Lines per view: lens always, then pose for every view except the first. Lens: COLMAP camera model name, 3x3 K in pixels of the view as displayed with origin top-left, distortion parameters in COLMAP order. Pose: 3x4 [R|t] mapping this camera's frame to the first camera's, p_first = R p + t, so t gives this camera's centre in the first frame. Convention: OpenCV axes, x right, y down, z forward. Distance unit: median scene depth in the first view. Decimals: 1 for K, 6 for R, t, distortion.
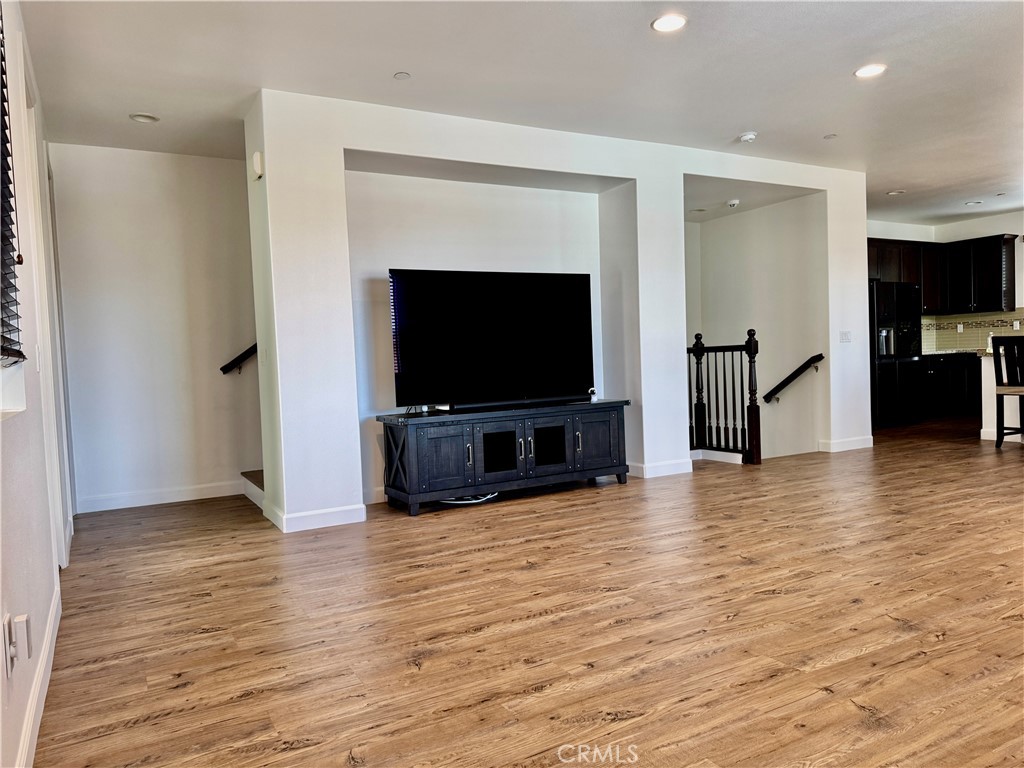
lens RADIAL K [[717.7, 0, 497.3], [0, 717.7, 382.7], [0, 0, 1]] dist [0.065335, -0.032422]
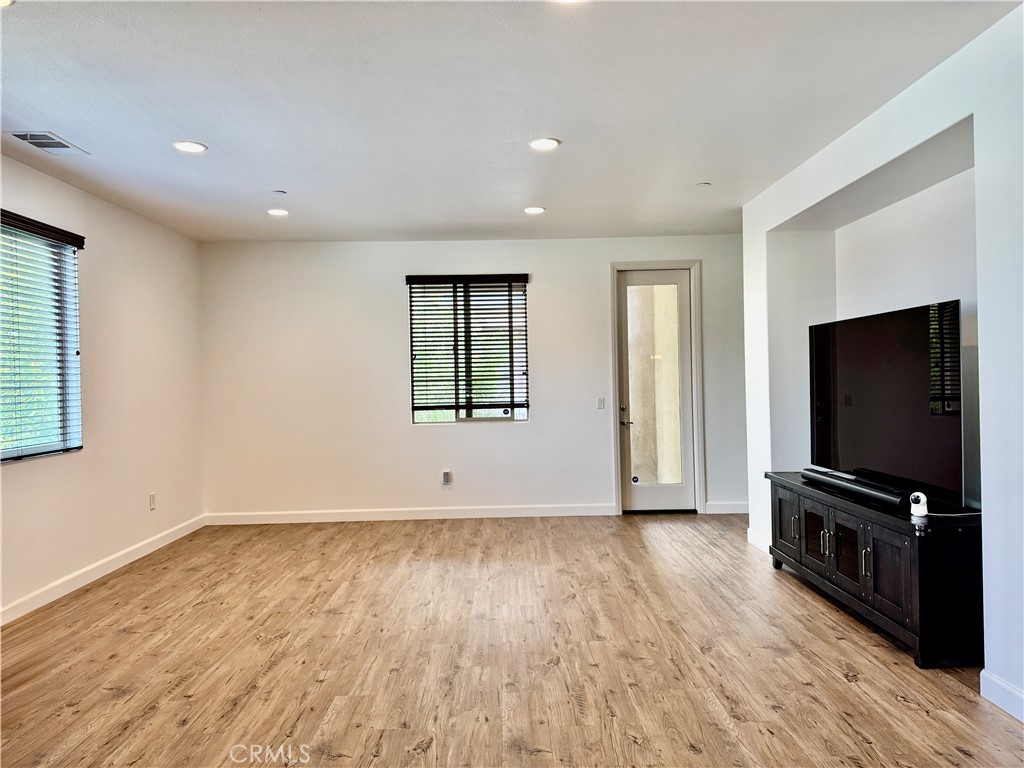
lens RADIAL K [[717.7, 0, 497.3], [0, 717.7, 382.7], [0, 0, 1]] dist [0.065335, -0.032422]
pose [[-0.481054, 0.046350, -0.875465, 1.309733], [-0.001292, 0.998563, 0.053577, -0.181362], [0.876690, 0.026904, -0.480302, 1.552621]]
